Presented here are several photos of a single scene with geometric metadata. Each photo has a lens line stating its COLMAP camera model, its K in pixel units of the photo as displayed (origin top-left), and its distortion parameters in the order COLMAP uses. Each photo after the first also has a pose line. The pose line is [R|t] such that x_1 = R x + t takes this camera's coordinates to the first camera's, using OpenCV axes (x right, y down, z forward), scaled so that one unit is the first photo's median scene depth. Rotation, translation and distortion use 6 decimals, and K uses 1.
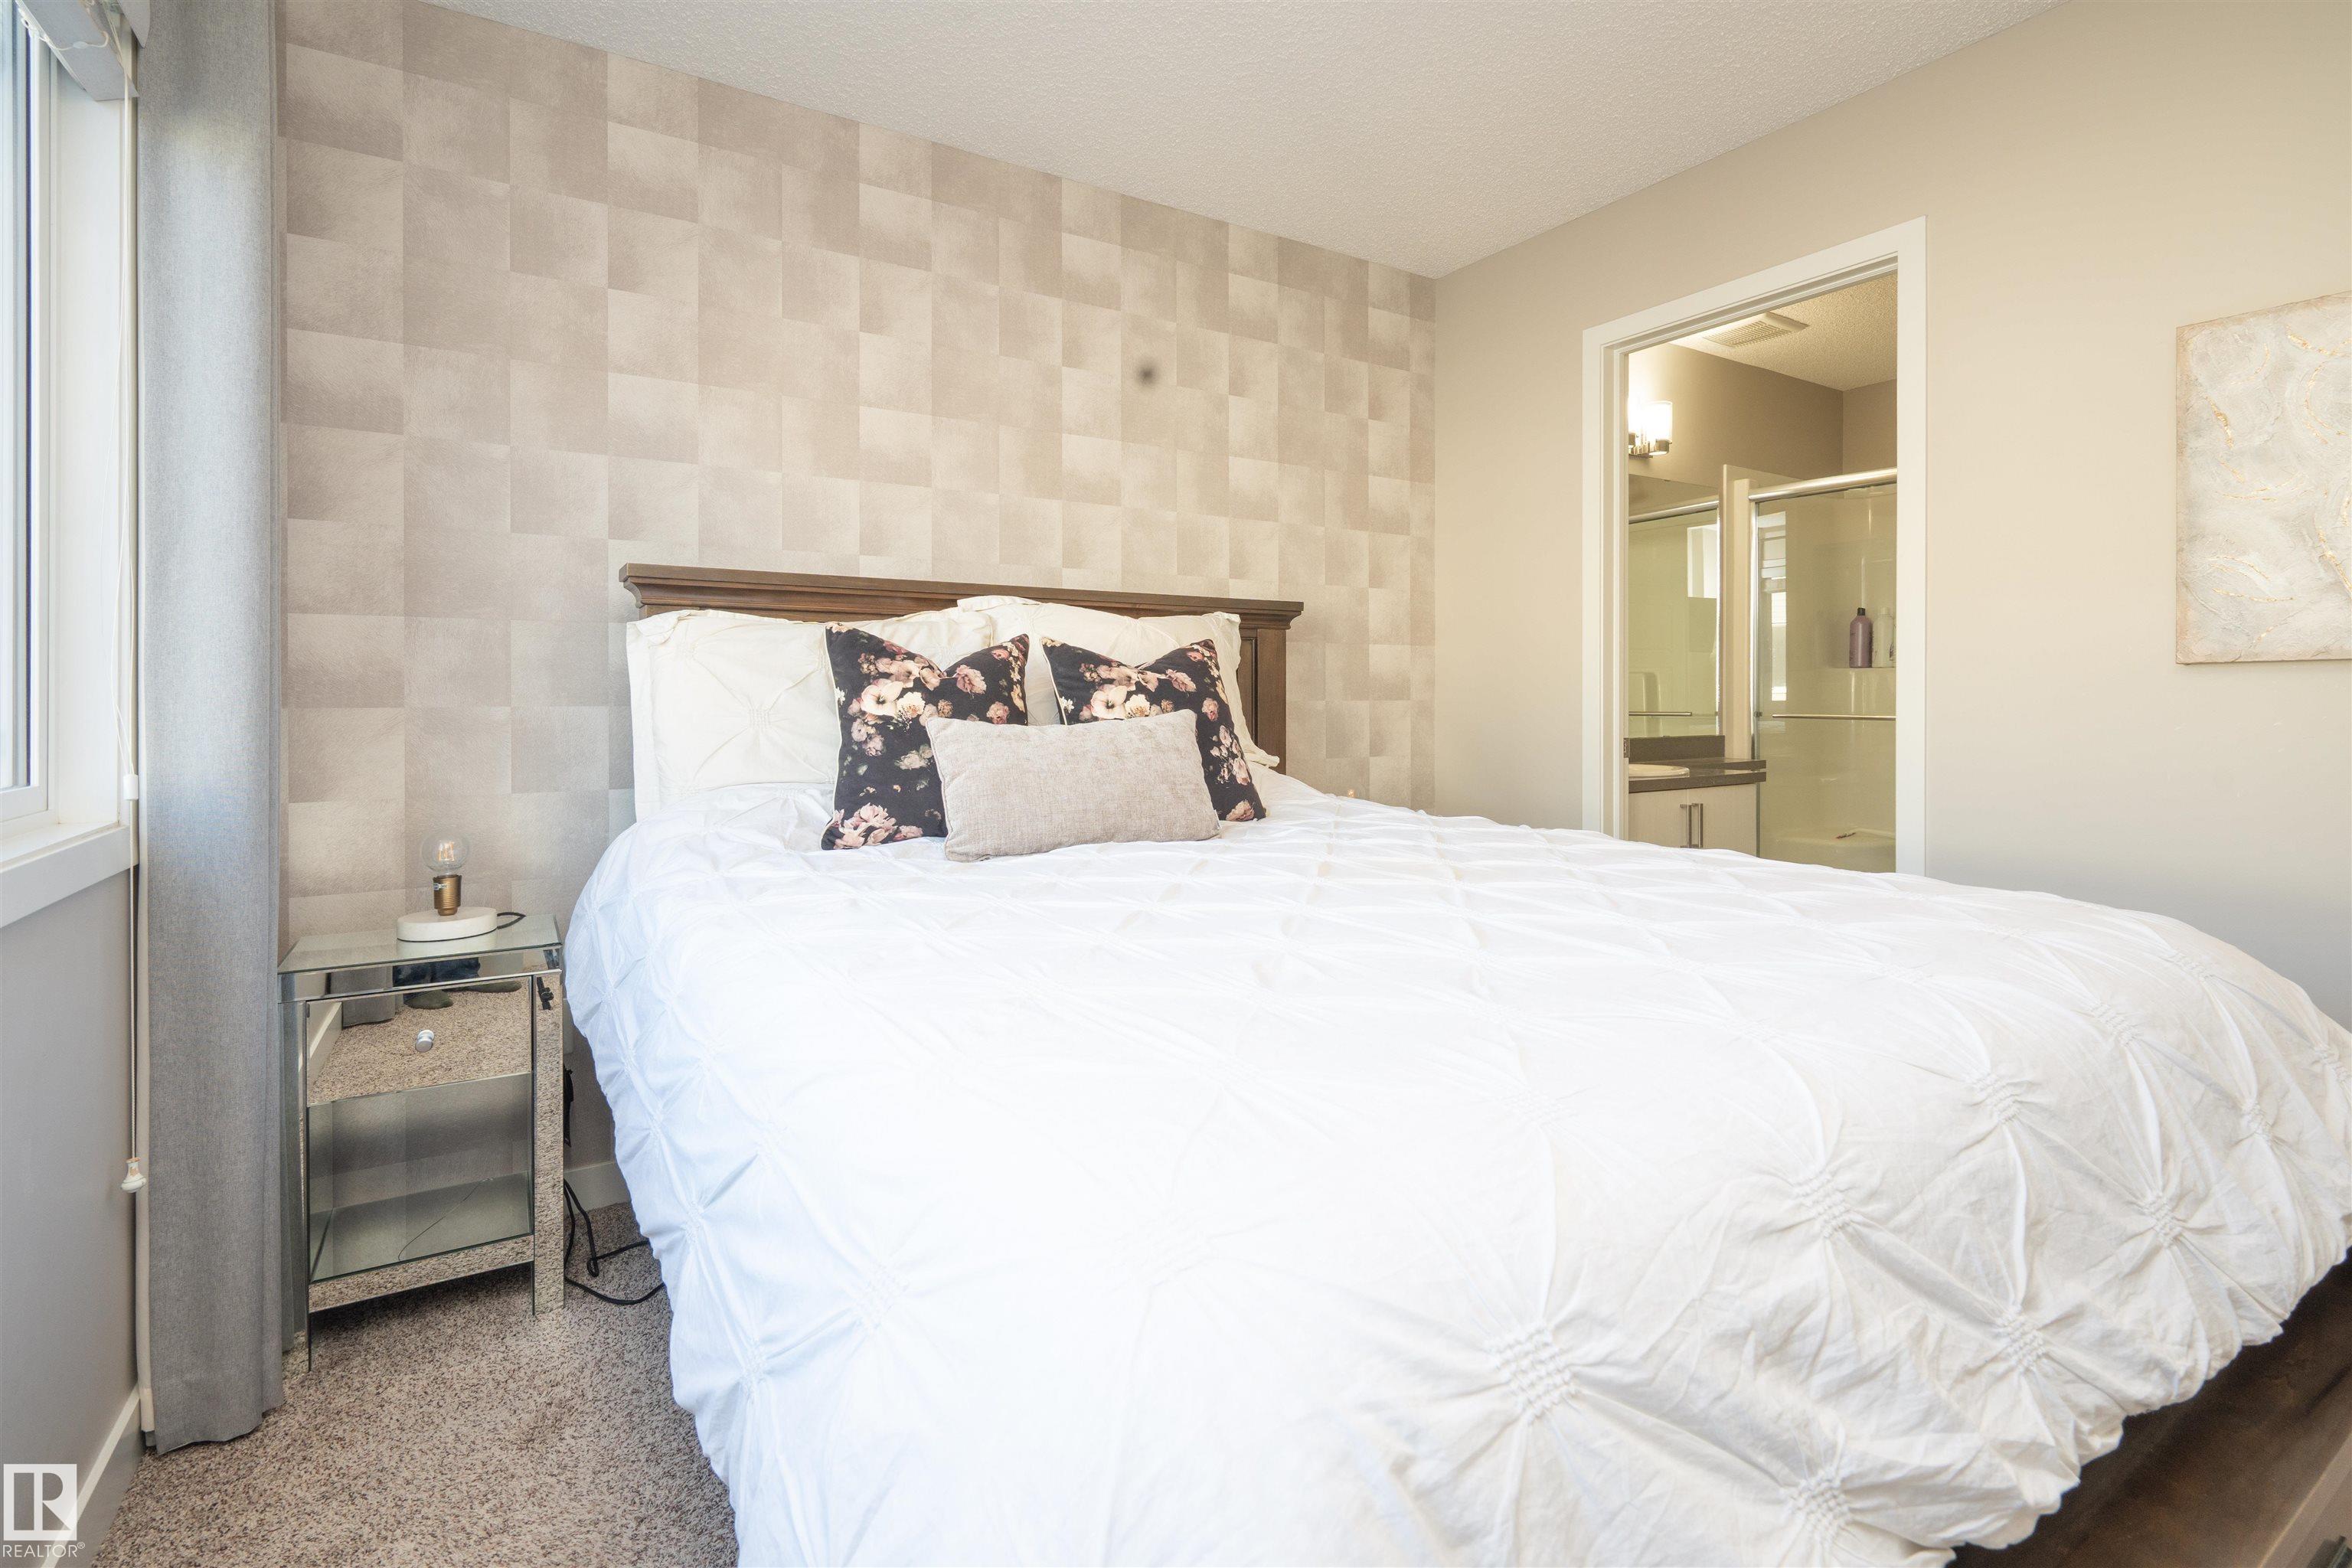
lens RADIAL K [[1108.1, 0, 1176.9], [0, 1108.1, 767.6], [0, 0, 1]] dist [-0.000699, -0.000109]
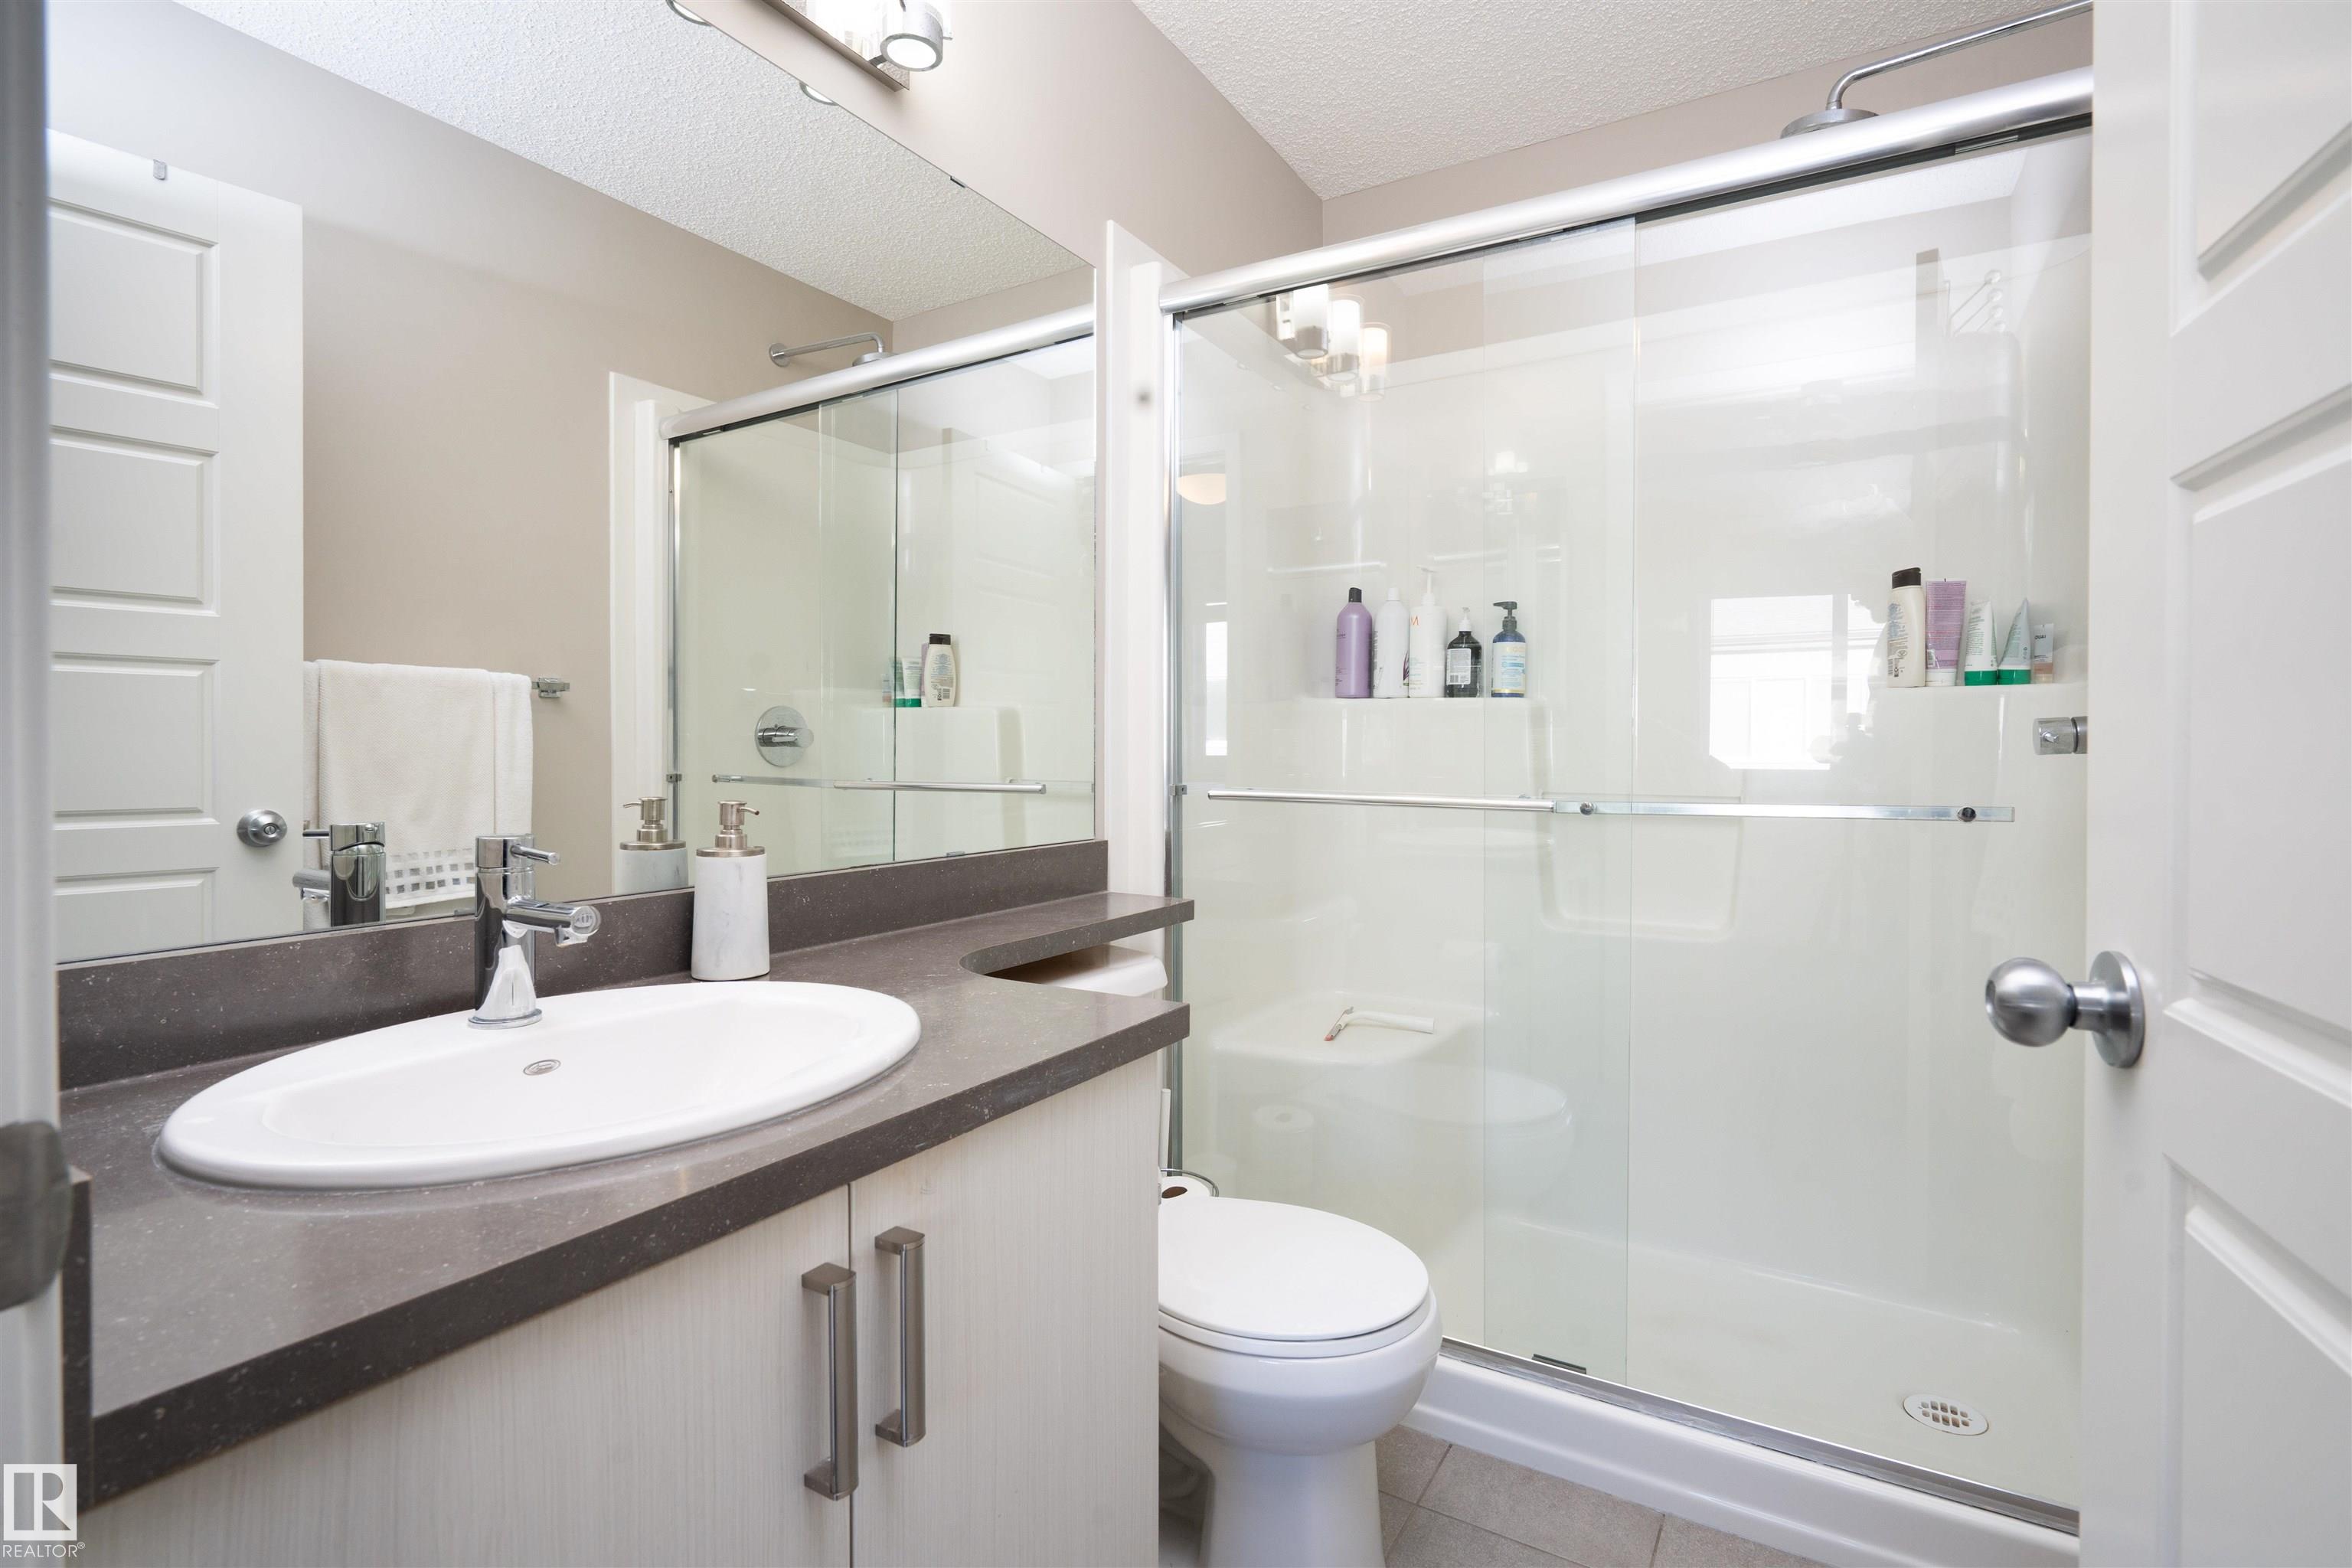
lens RADIAL K [[1108.1, 0, 1176.9], [0, 1108.1, 767.6], [0, 0, 1]] dist [-0.000699, -0.000109]
pose [[0.895925, 0.015514, 0.443934, 0.311659], [0.003271, 0.999132, -0.041516, -0.036198], [-0.444193, 0.038648, 0.895097, 0.576131]]
